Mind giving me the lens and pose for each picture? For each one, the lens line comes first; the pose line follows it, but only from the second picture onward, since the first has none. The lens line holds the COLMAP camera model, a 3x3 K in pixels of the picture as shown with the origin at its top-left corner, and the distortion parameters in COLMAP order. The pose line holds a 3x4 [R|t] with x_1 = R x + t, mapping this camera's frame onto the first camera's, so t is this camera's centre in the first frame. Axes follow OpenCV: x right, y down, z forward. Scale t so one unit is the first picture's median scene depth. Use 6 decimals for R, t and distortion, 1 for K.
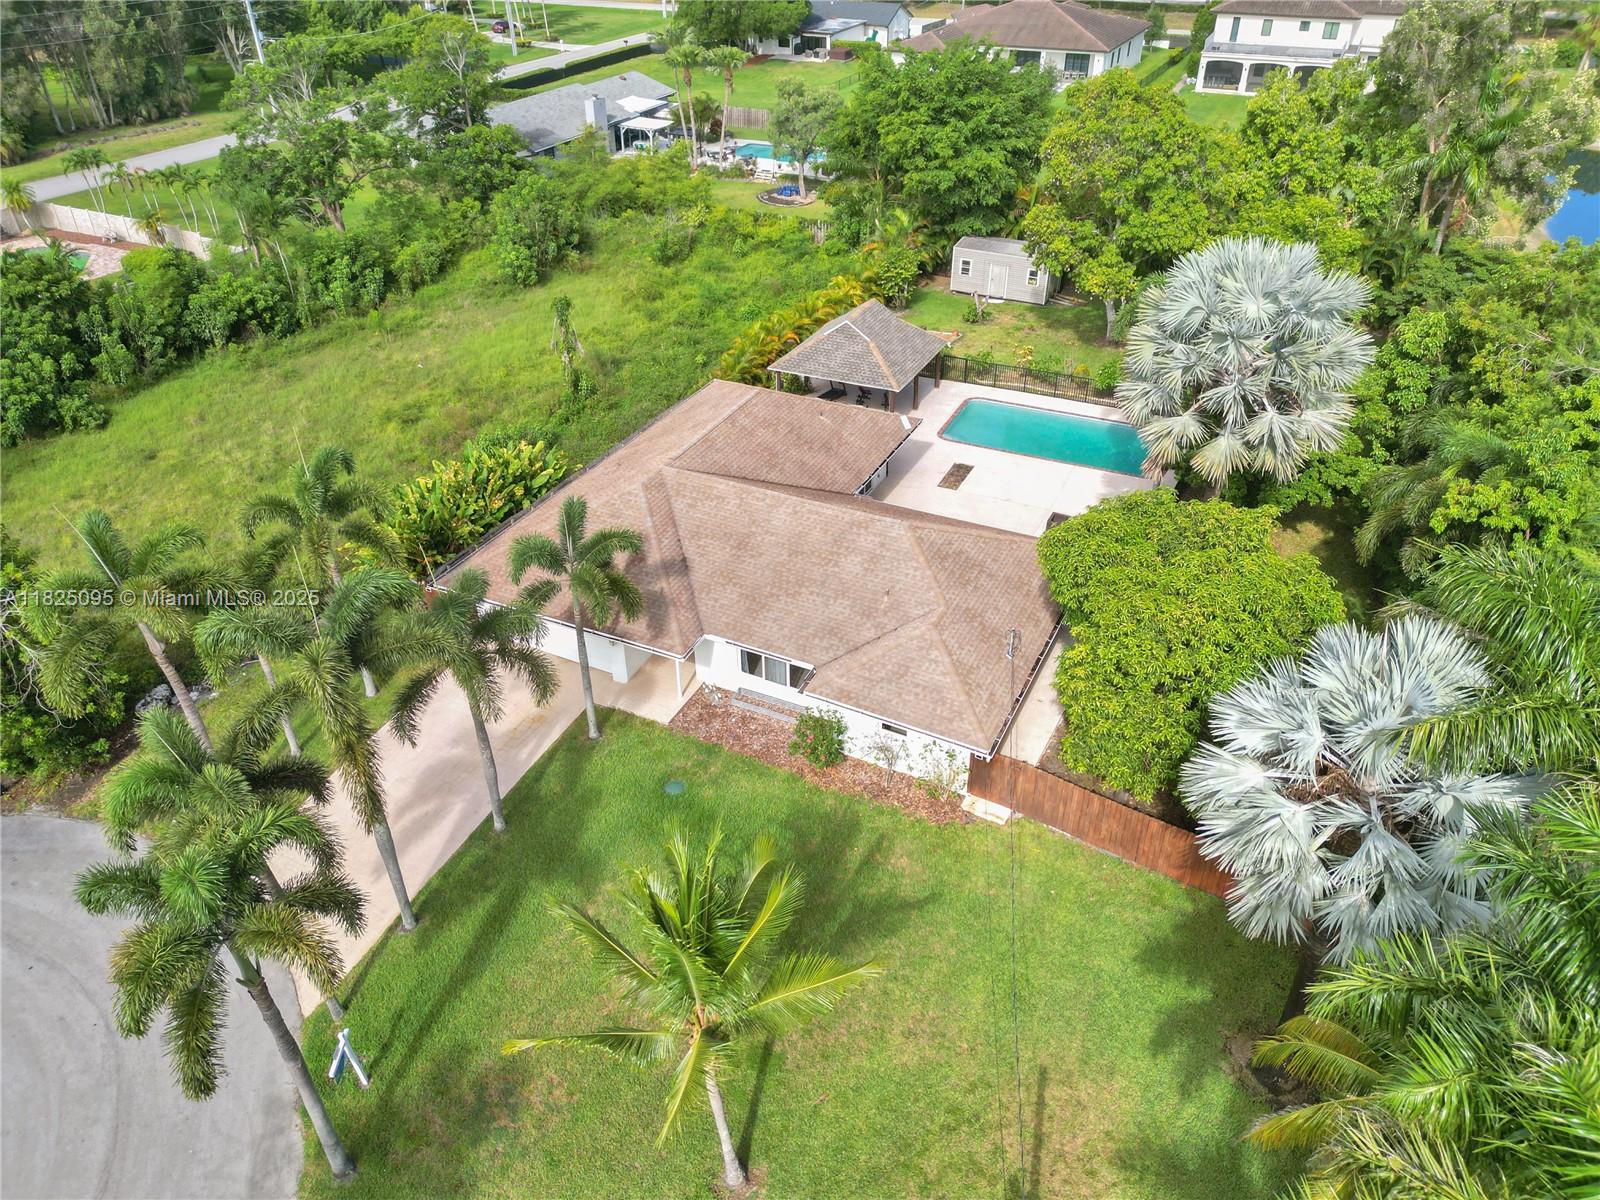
lens RADIAL K [[1125.7, 0, 796.5], [0, 1125.7, 603.7], [0, 0, 1]] dist [0.049831, -0.032427]
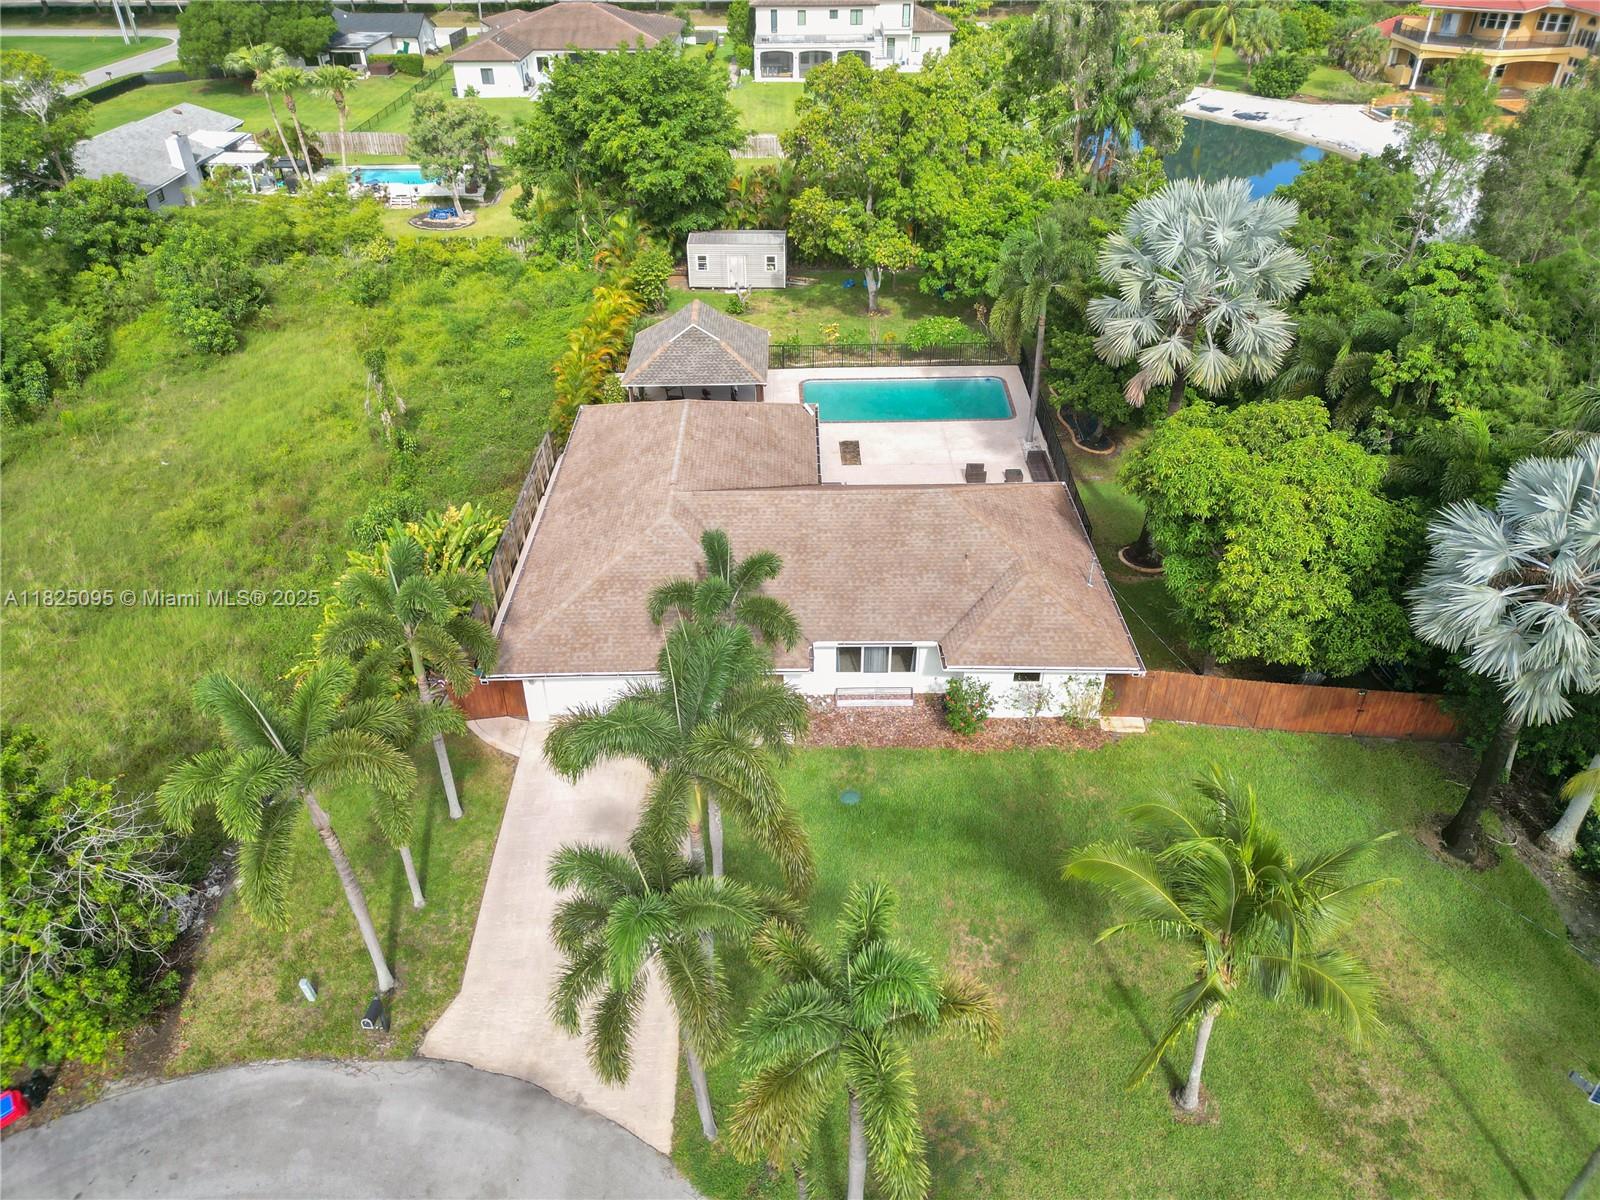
lens RADIAL K [[1125.7, 0, 805.4], [0, 1125.7, 600.3], [0, 0, 1]] dist [0.049831, -0.032427]
pose [[0.894169, -0.250047, 0.371400, -0.217785], [0.252292, 0.966677, 0.043410, -0.025970], [-0.369878, 0.054885, 0.927458, 0.044642]]
